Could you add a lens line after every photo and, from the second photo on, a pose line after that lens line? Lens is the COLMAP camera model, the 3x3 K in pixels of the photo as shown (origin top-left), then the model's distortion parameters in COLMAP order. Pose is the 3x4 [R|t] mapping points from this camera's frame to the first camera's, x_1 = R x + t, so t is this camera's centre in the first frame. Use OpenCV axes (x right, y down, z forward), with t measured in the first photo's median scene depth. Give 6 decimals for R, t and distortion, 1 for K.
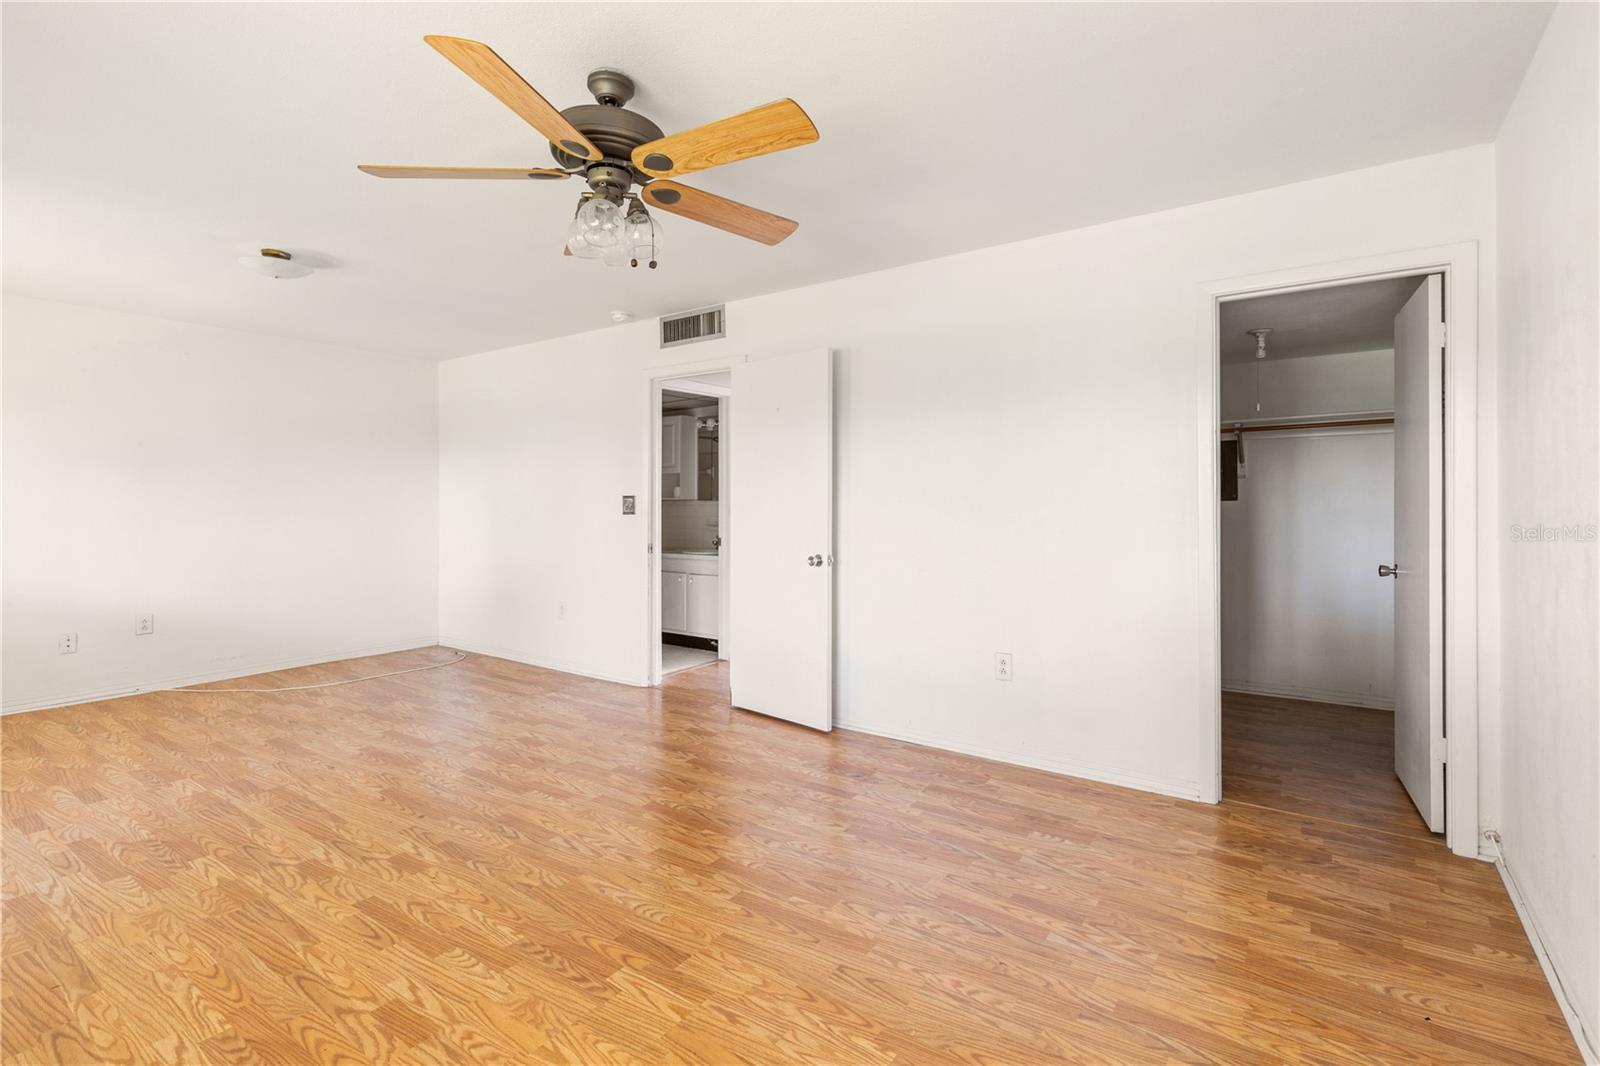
lens RADIAL K [[728.3, 0, 804.9], [0, 728.3, 498.1], [0, 0, 1]] dist [-0.001122, -0.001041]
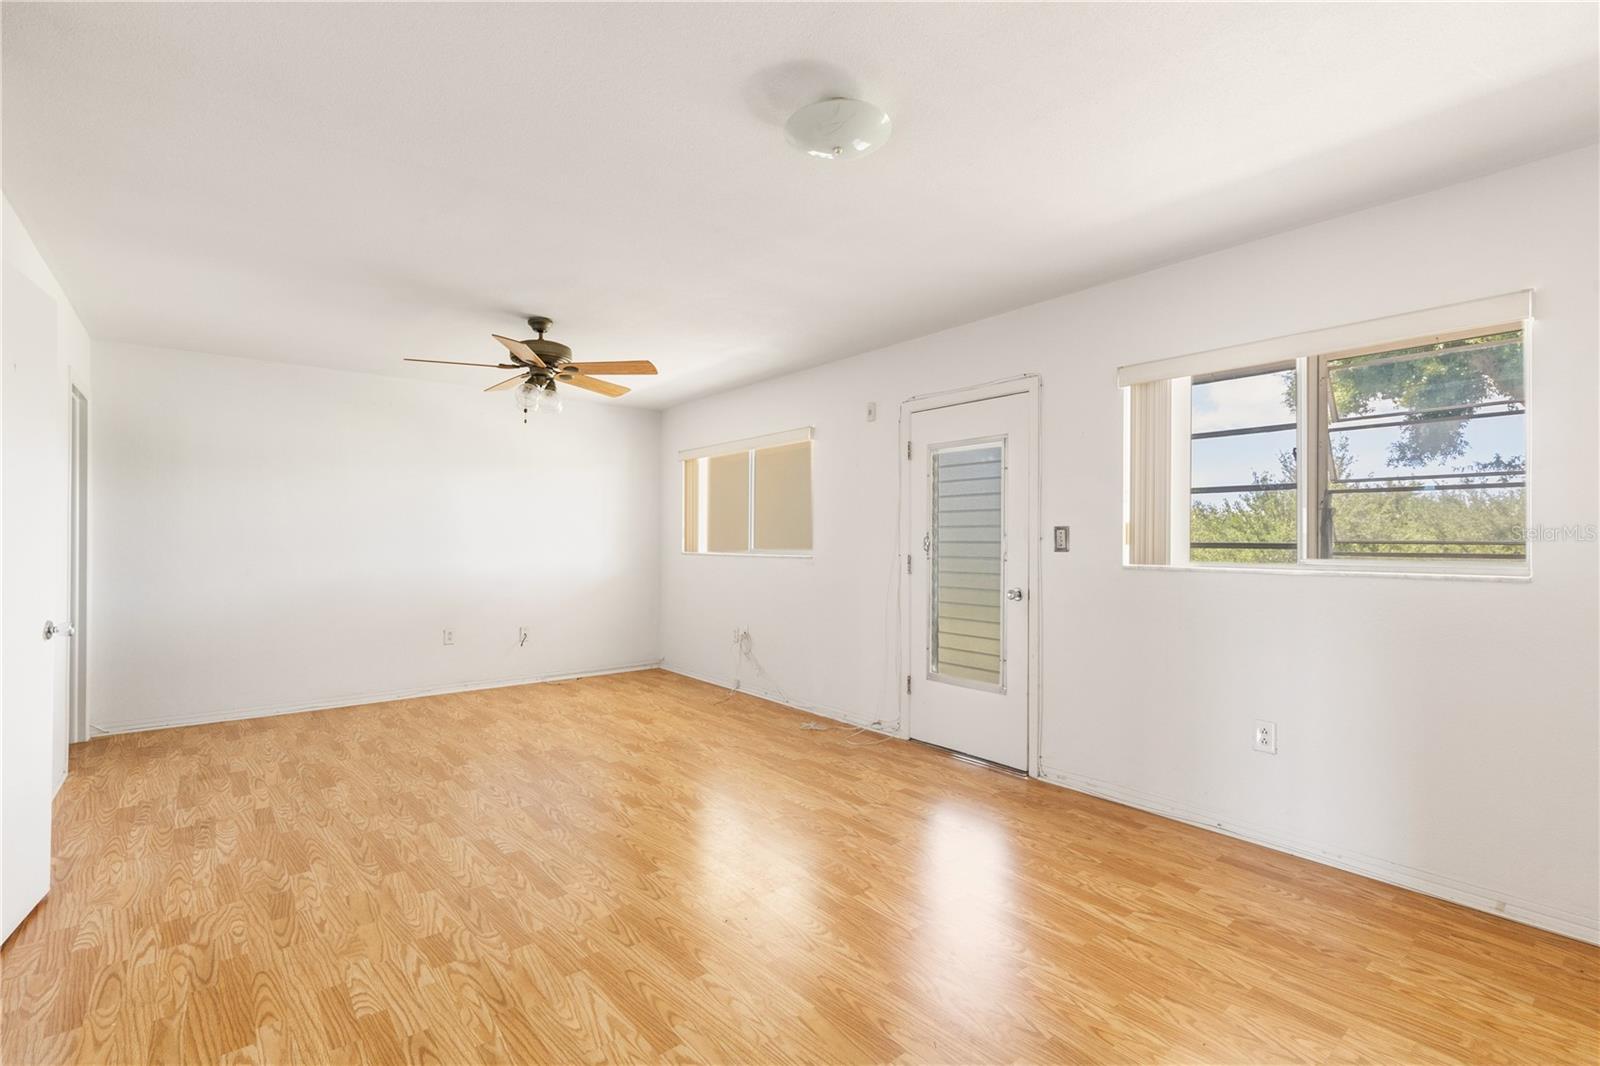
lens RADIAL K [[732.3, 0, 794.3], [0, 732.3, 534.3], [0, 0, 1]] dist [0.002319, 0.000161]
pose [[-0.958921, 0.001115, 0.283672, -1.098704], [-0.002323, 0.999928, -0.011782, 0.012637], [-0.283665, -0.011957, -0.958849, 1.998876]]
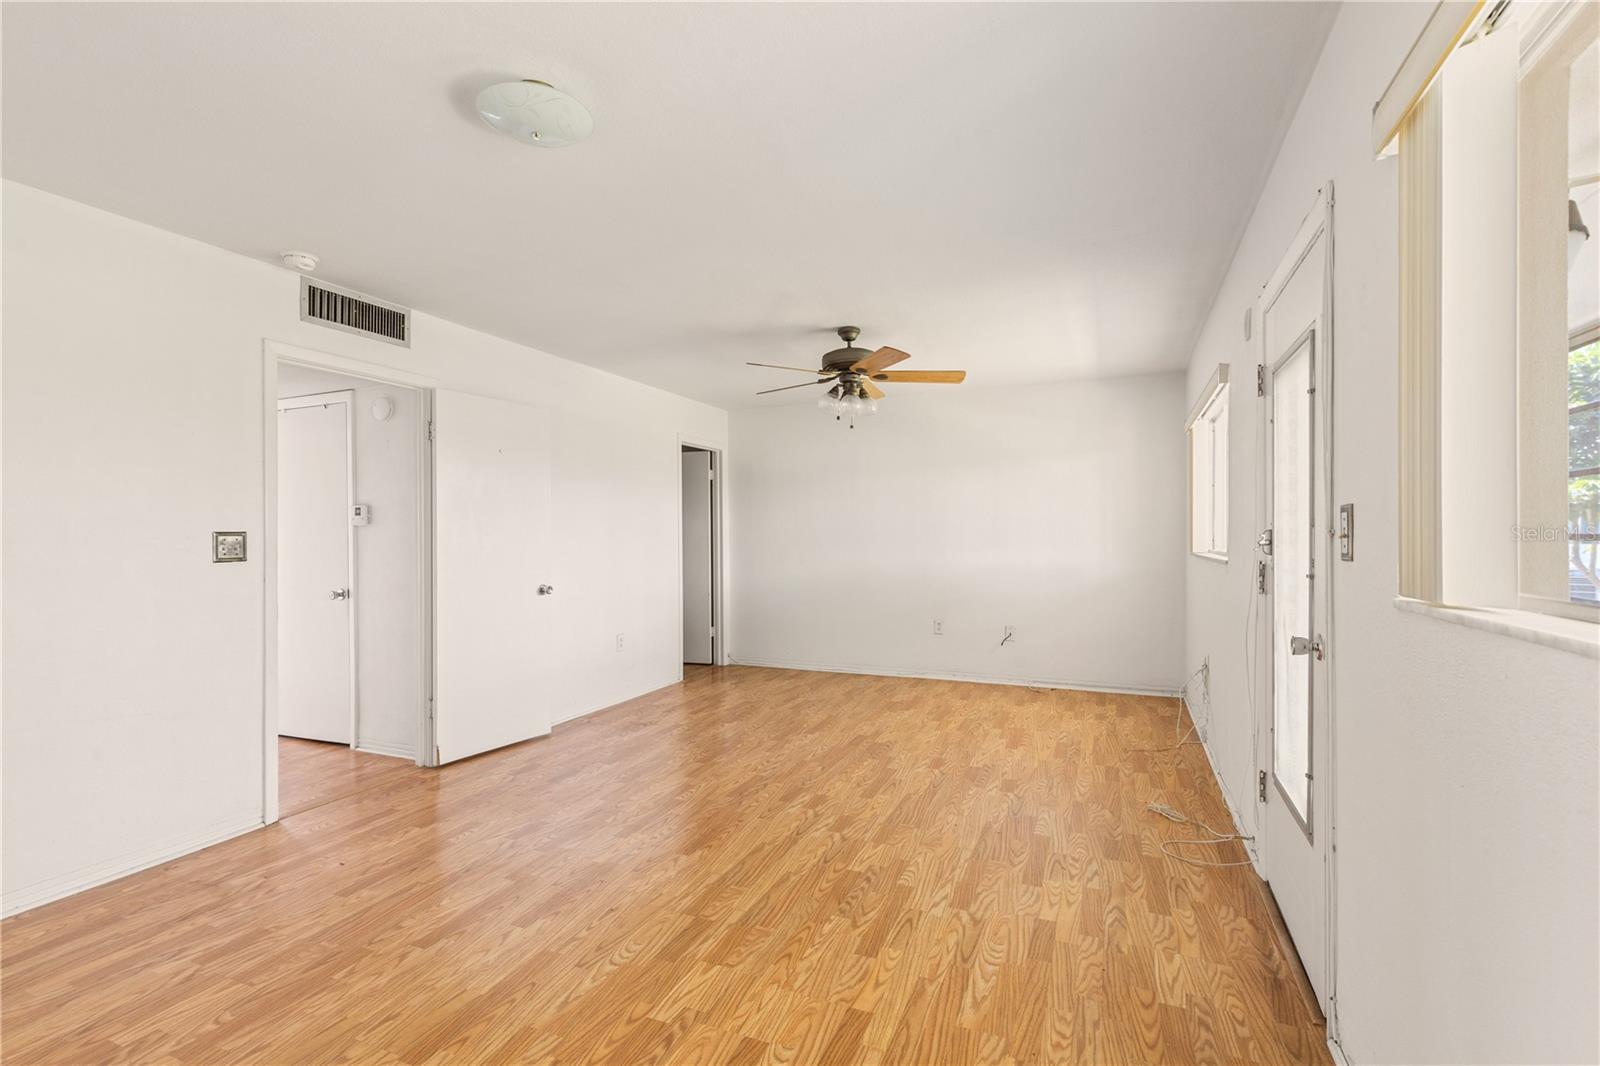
lens RADIAL K [[732.3, 0, 794.3], [0, 732.3, 534.3], [0, 0, 1]] dist [0.002319, 0.000161]
pose [[-0.192613, 0.001634, 0.981273, -1.685855], [-0.000130, 0.999999, -0.001691, -0.000034], [-0.981275, -0.000453, -0.192612, 1.162628]]
